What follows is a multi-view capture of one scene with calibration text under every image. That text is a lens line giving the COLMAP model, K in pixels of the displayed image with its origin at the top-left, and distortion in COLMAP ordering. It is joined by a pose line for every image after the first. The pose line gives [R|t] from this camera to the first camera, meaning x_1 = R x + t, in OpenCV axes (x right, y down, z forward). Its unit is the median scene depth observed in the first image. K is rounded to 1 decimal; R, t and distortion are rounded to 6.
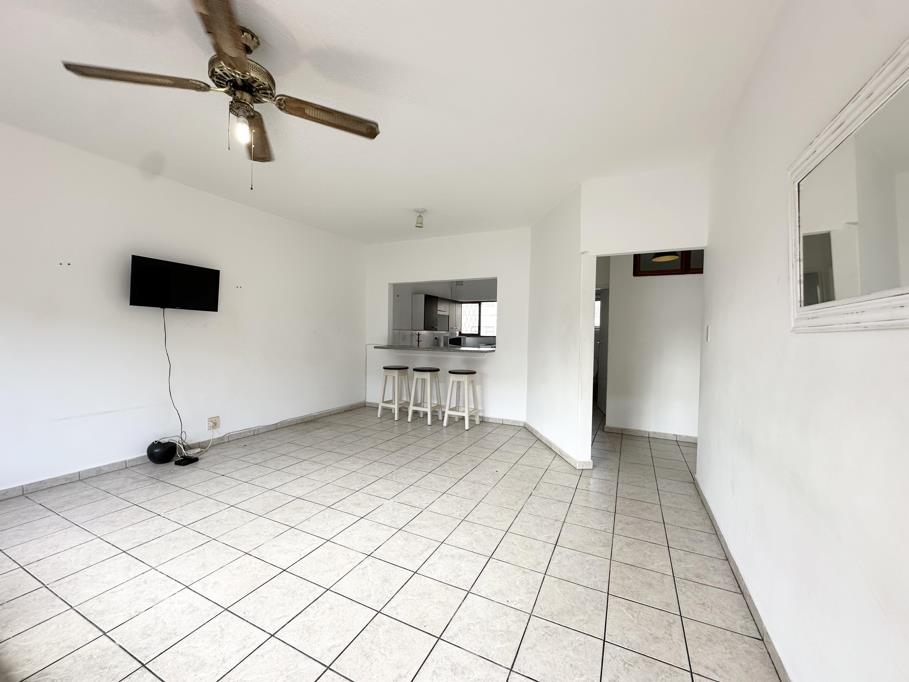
lens RADIAL K [[363.1, 0, 454.5], [0, 363.1, 341.0], [0, 0, 1]] dist [-0.001882, -0.000202]
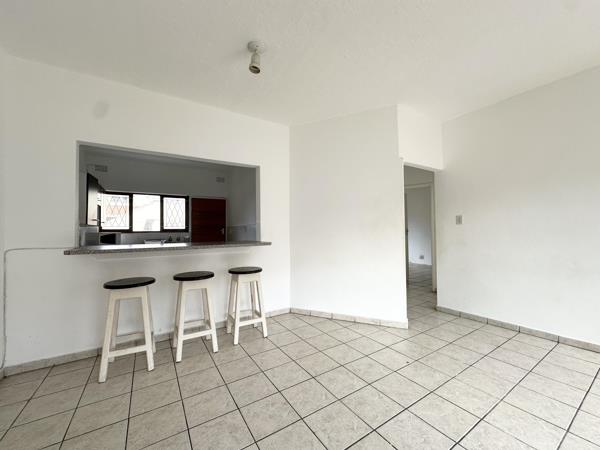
lens RADIAL K [[239.7, 0, 300.0], [0, 239.7, 225.0], [0, 0, 1]] dist [-0.001882, -0.000202]
pose [[0.524580, -0.004095, 0.851351, -0.520835], [0.040205, 0.998992, -0.019968, -0.004422], [-0.850411, 0.044703, 0.524216, 0.806938]]
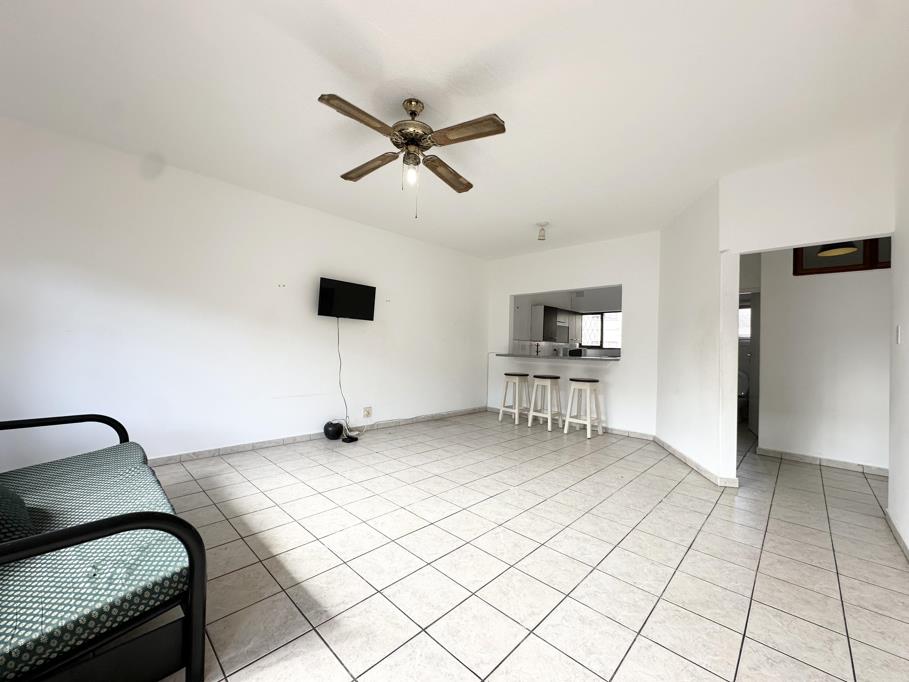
lens RADIAL K [[363.1, 0, 454.5], [0, 363.1, 341.0], [0, 0, 1]] dist [-0.001882, -0.000202]
pose [[0.951151, 0.003834, -0.308701, -0.012572], [-0.017902, 0.998925, -0.042752, 0.036750], [0.308206, 0.046190, 0.950198, -0.082880]]
